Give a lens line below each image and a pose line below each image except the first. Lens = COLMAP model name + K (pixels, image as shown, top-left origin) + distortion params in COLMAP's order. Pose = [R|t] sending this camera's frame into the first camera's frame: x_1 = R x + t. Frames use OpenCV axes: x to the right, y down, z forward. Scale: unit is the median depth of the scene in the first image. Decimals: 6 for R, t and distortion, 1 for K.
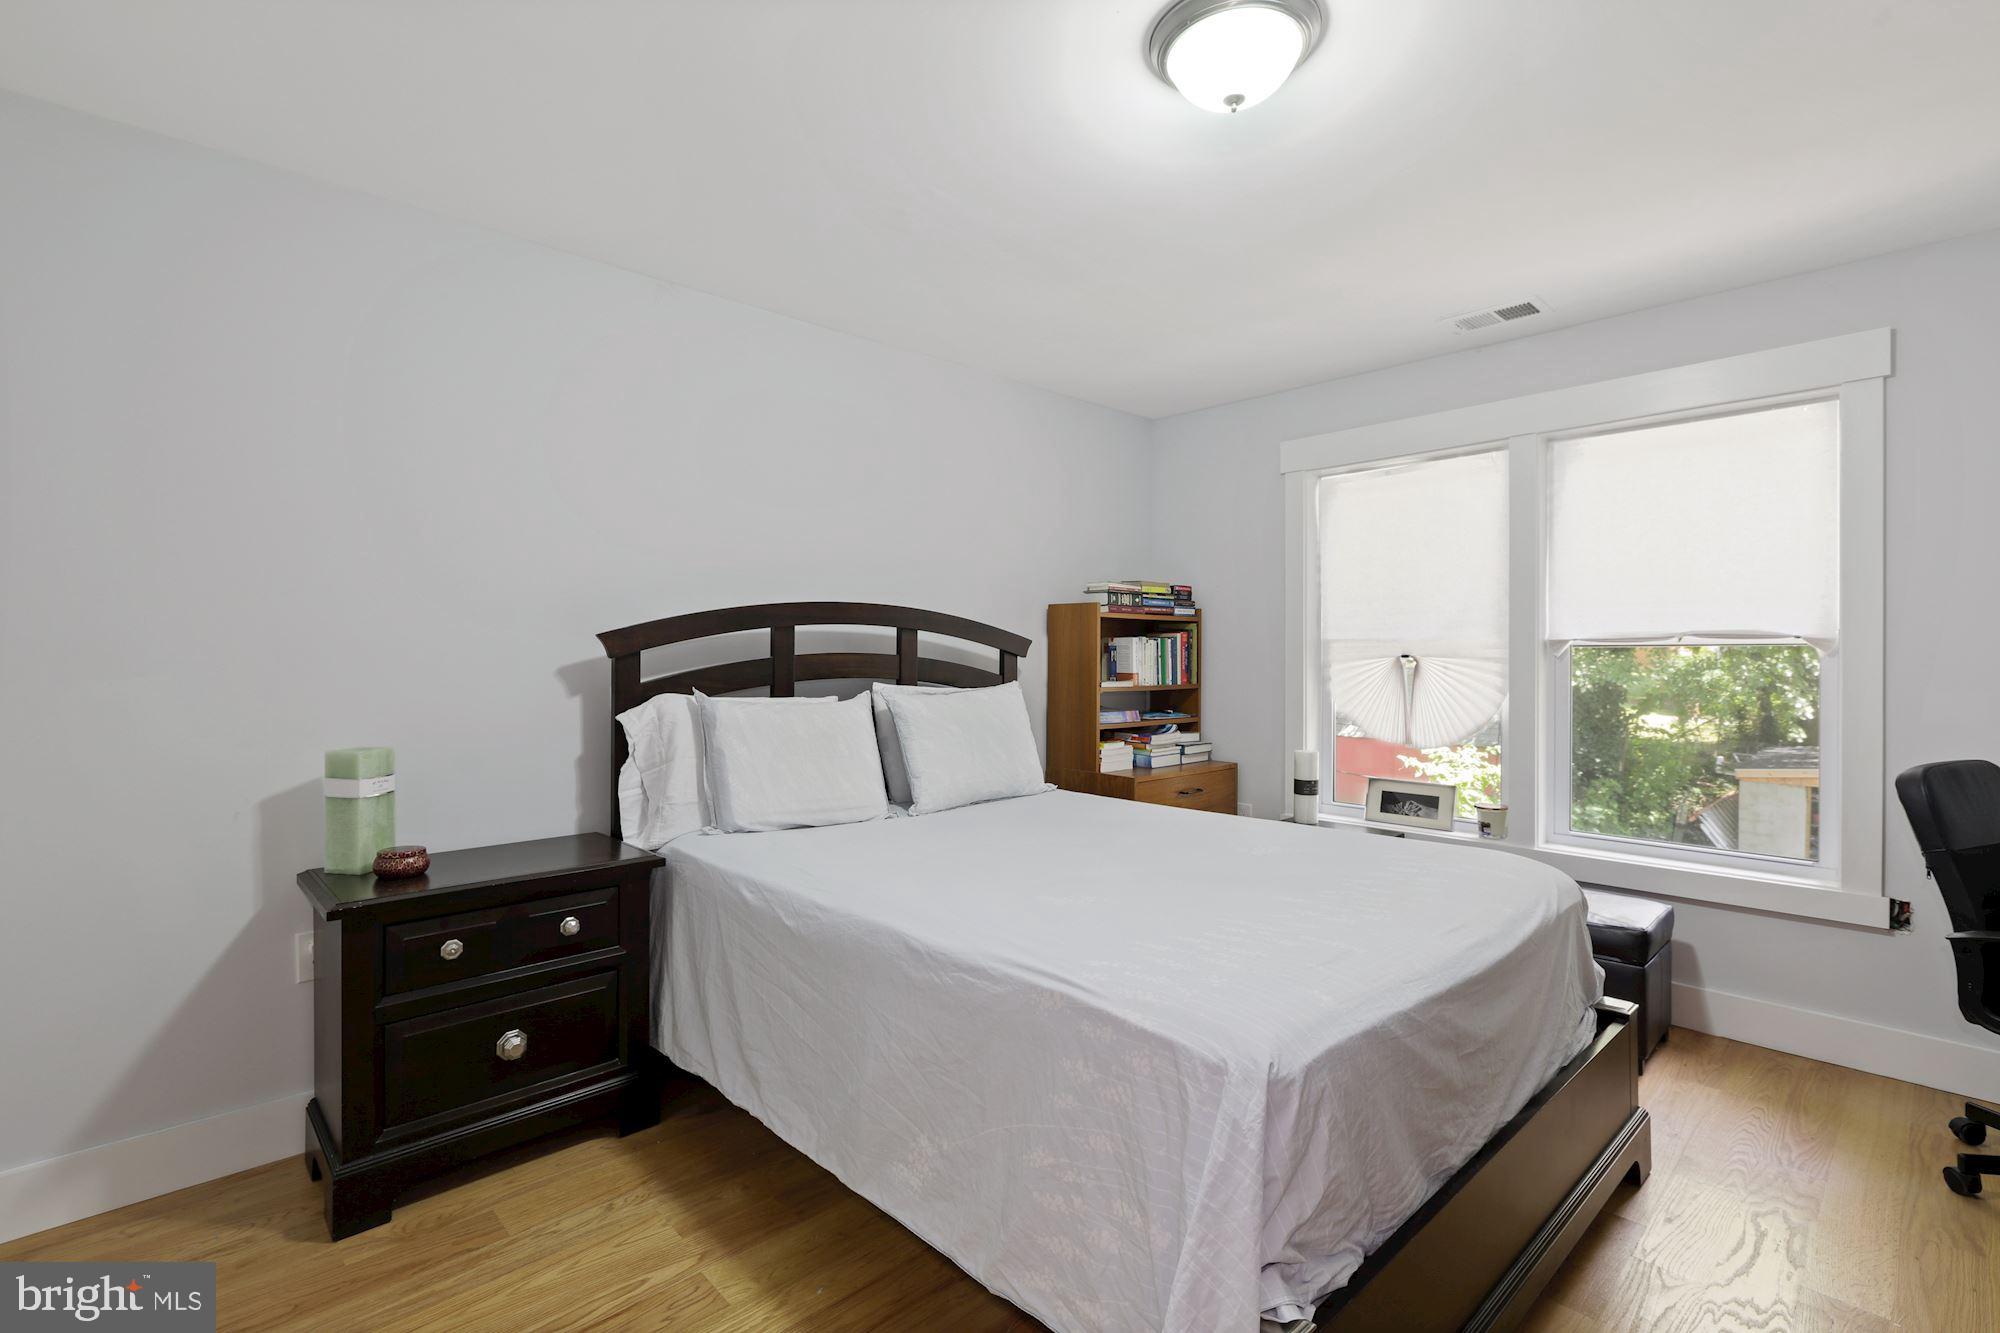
lens RADIAL K [[922.7, 0, 988.9], [0, 922.7, 656.6], [0, 0, 1]] dist [-0.056758, 0.023119]
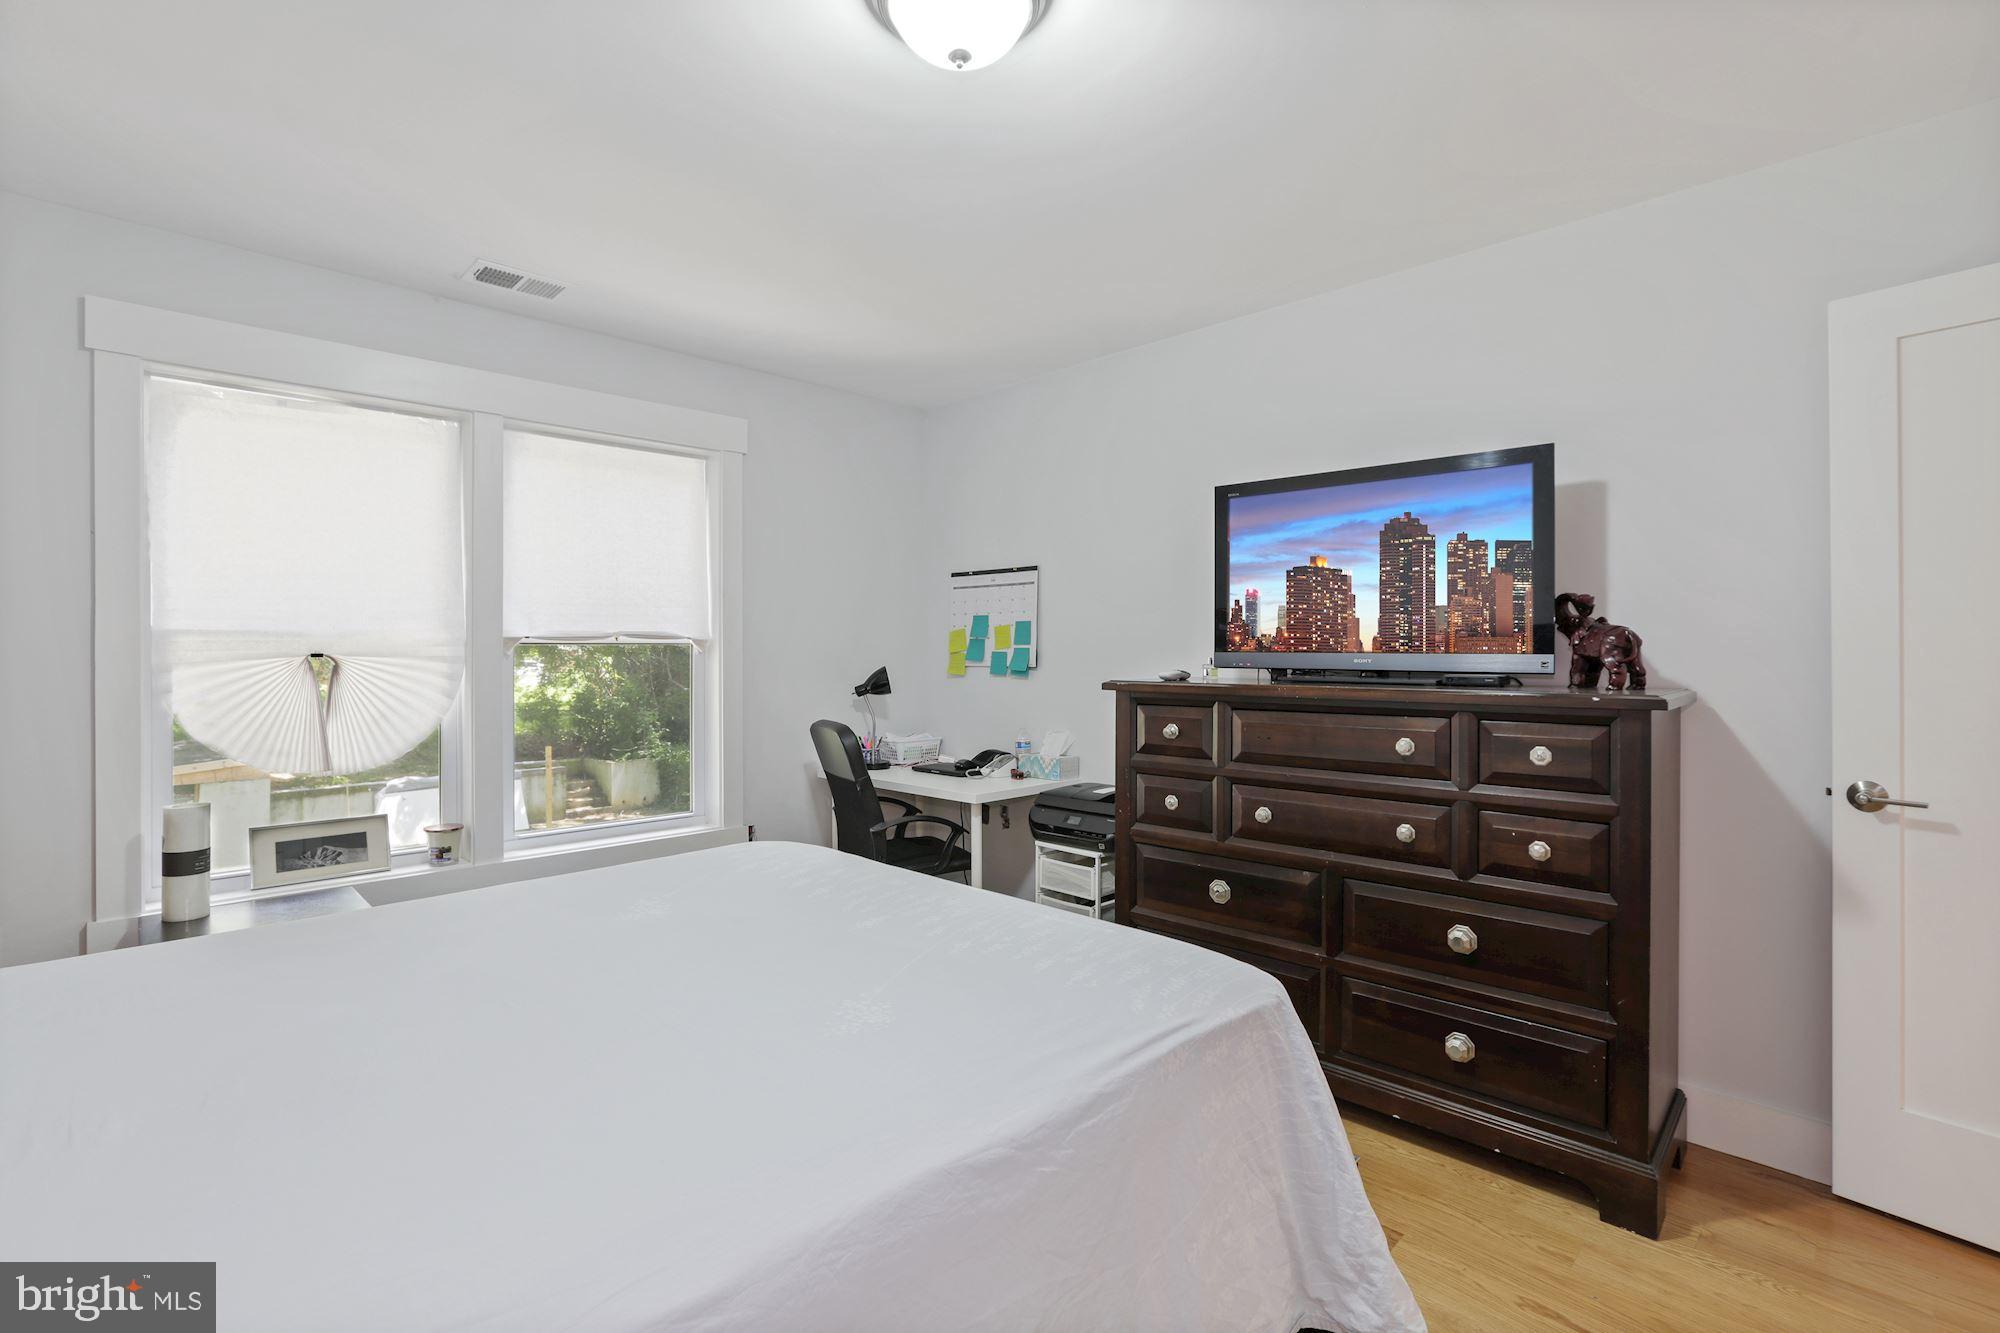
lens RADIAL K [[922.7, 0, 988.9], [0, 922.7, 656.6], [0, 0, 1]] dist [-0.056758, 0.023119]
pose [[-0.047440, -0.008061, 0.998842, -0.315997], [0.001856, 0.999965, 0.008158, -0.004685], [-0.998872, 0.002241, -0.047423, 0.494025]]
